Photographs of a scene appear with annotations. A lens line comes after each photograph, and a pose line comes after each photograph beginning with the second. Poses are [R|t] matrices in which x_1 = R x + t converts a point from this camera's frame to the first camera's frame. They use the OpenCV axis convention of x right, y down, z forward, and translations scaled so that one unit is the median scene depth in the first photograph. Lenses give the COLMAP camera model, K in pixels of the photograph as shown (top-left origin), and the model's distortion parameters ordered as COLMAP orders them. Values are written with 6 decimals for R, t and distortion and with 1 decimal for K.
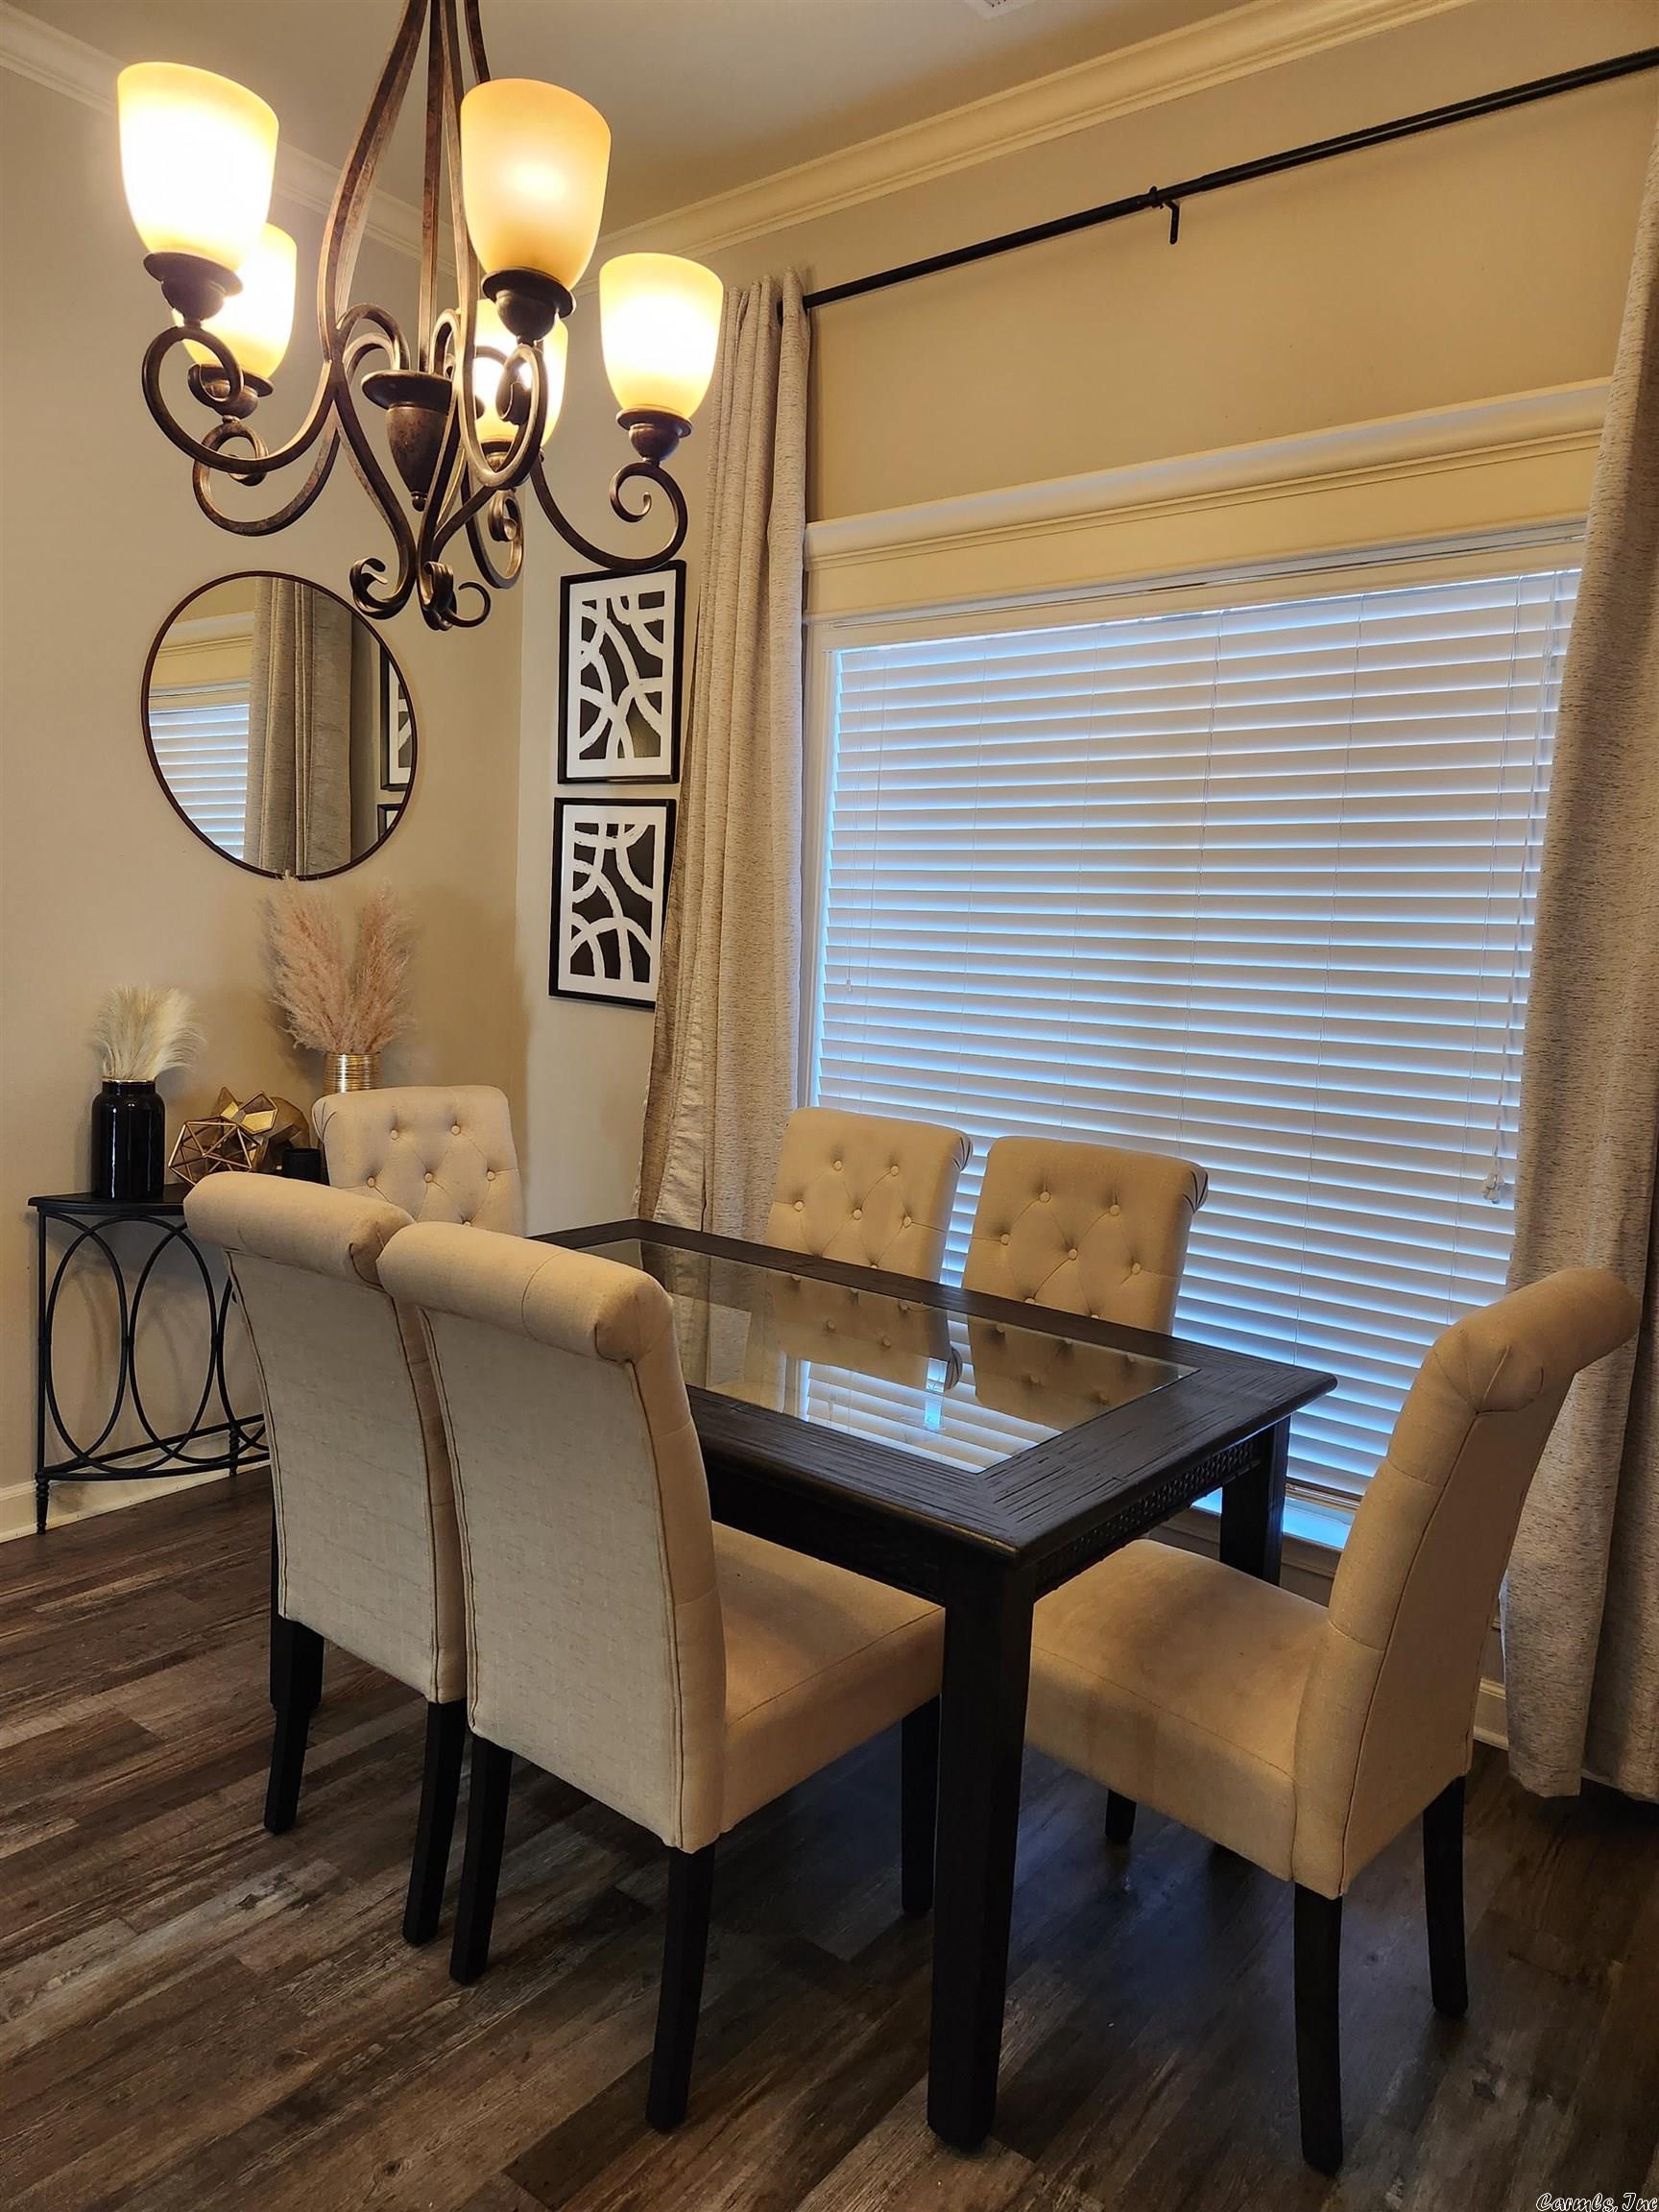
lens RADIAL K [[1471.3, 0, 831.4], [0, 1471.3, 1099.4], [0, 0, 1]] dist [0.088930, -0.078852]
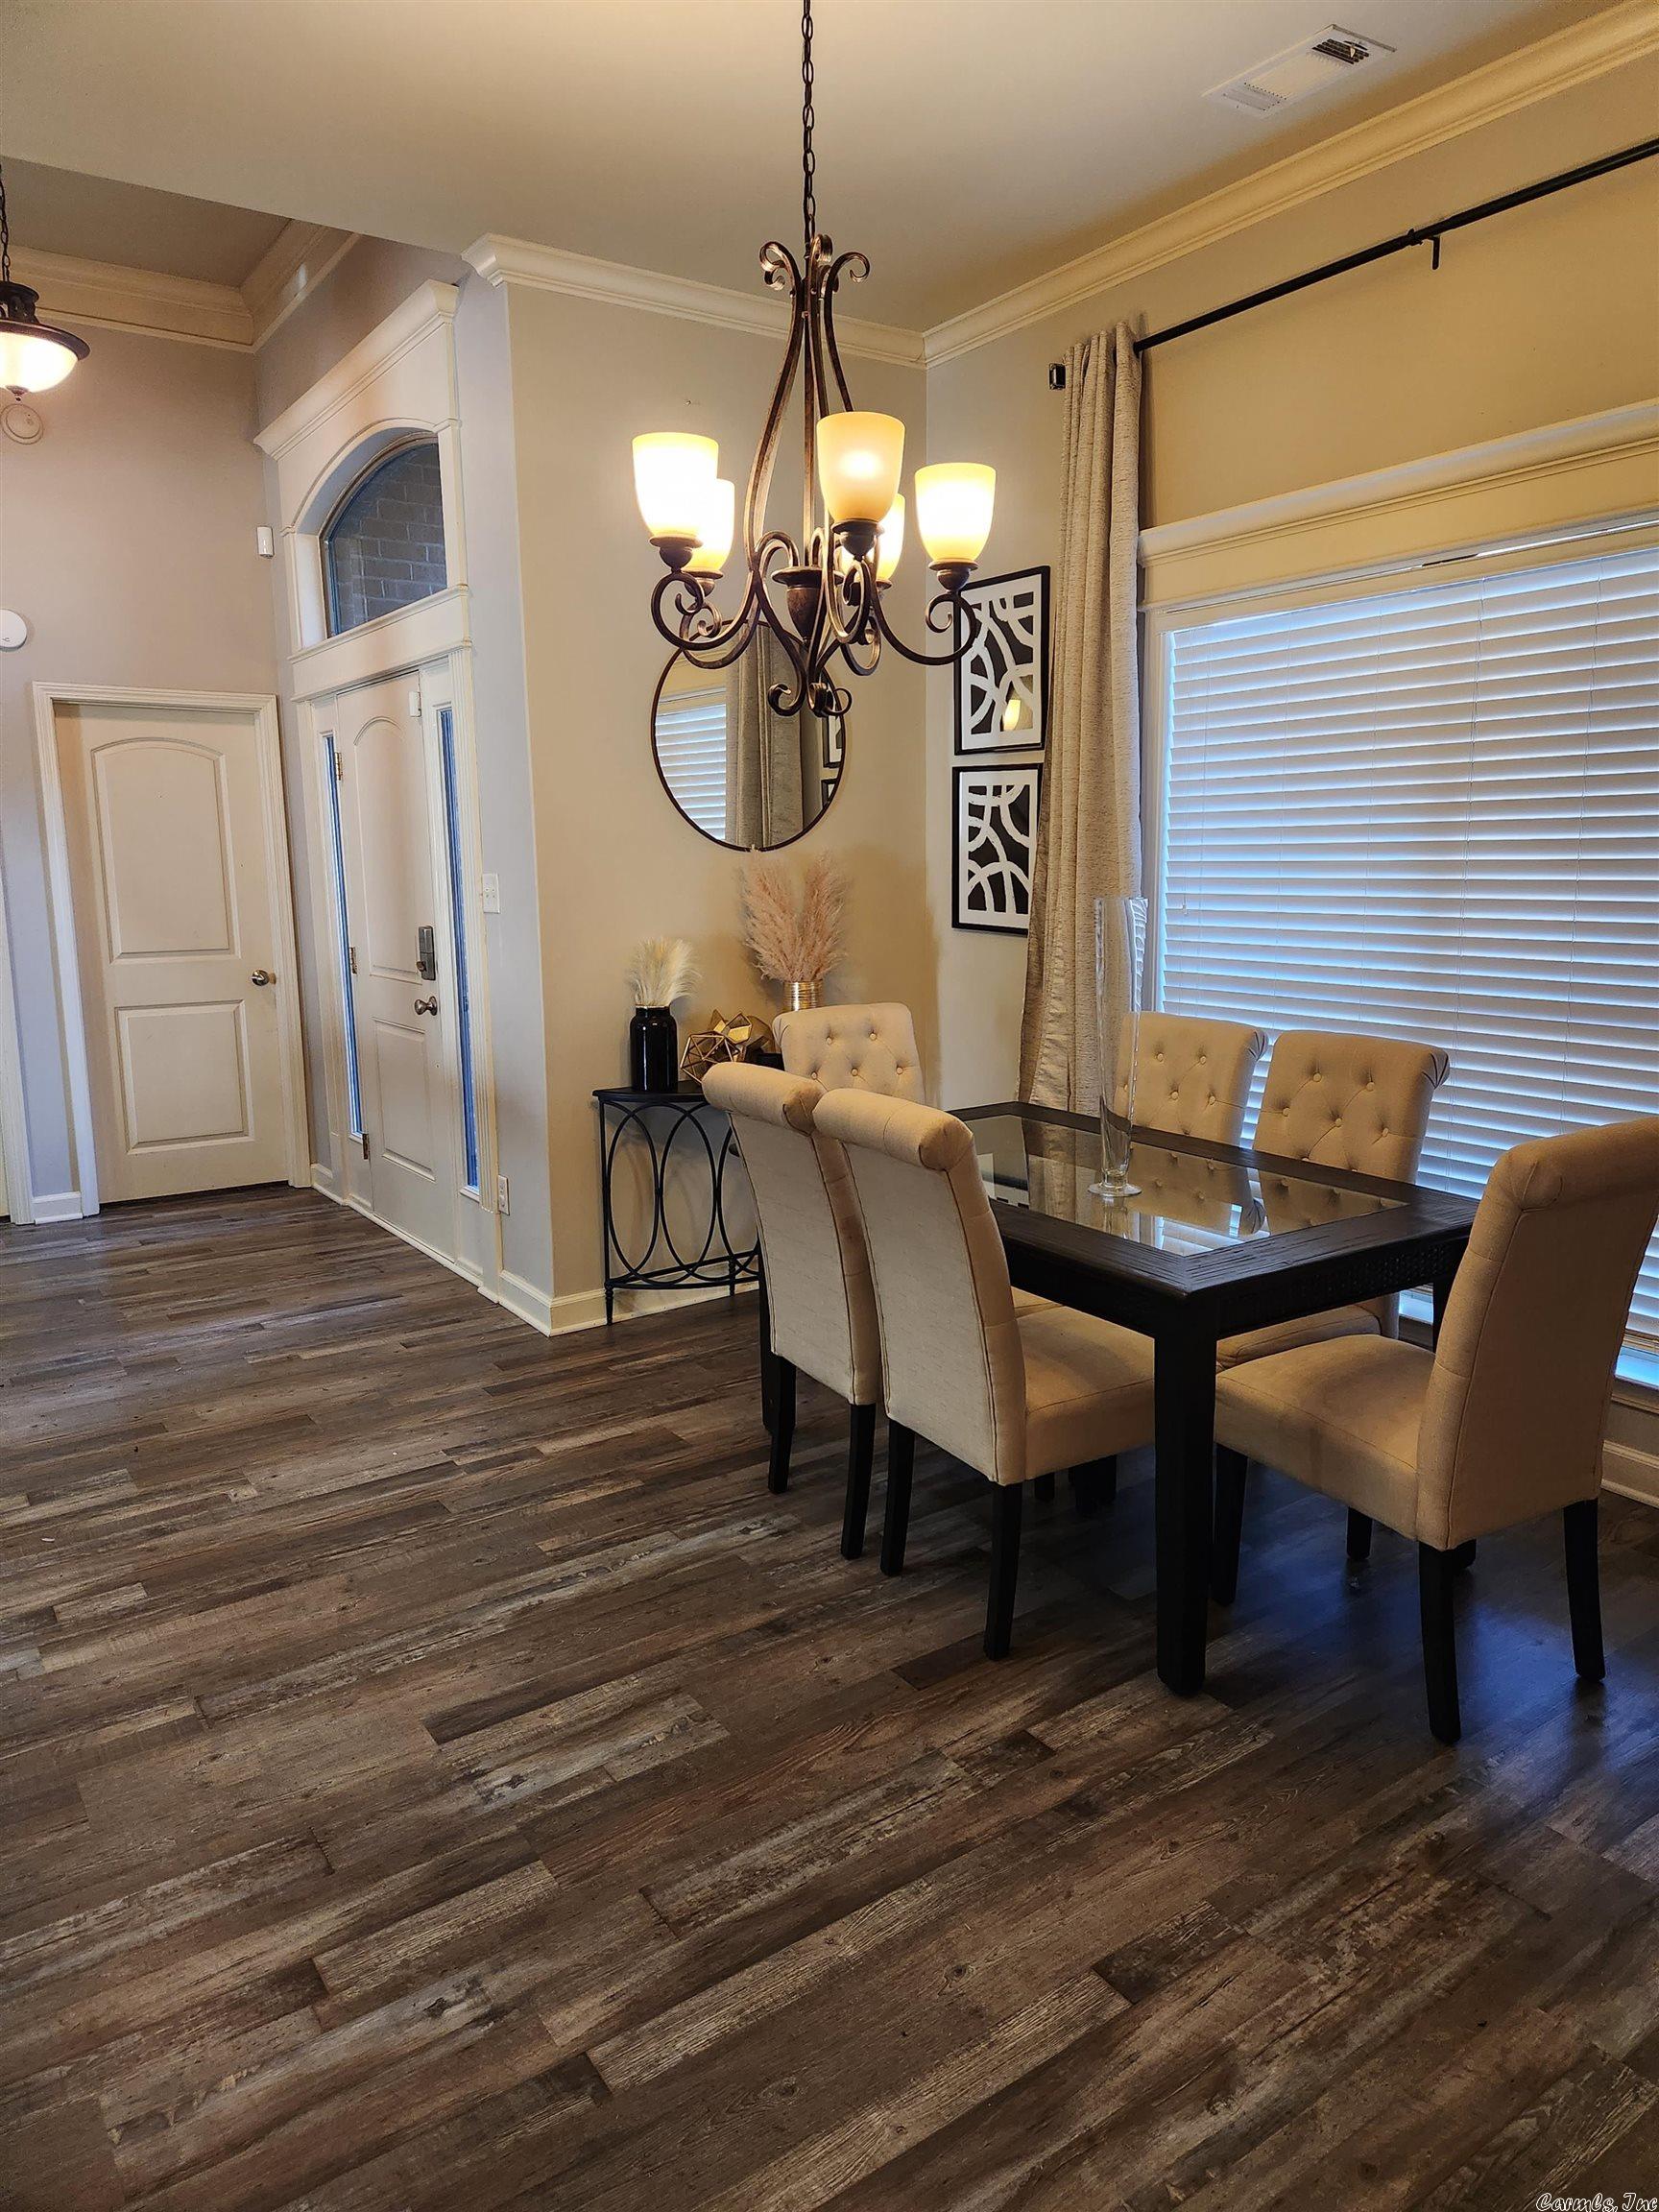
lens RADIAL K [[1474.0, 0, 843.1], [0, 1474.0, 1084.6], [0, 0, 1]] dist [0.090467, -0.079981]
pose [[0.952688, -0.014310, -0.303614, 0.118548], [0.029686, 0.998496, 0.046088, 0.001733], [0.302498, -0.052921, 0.951680, -0.264942]]
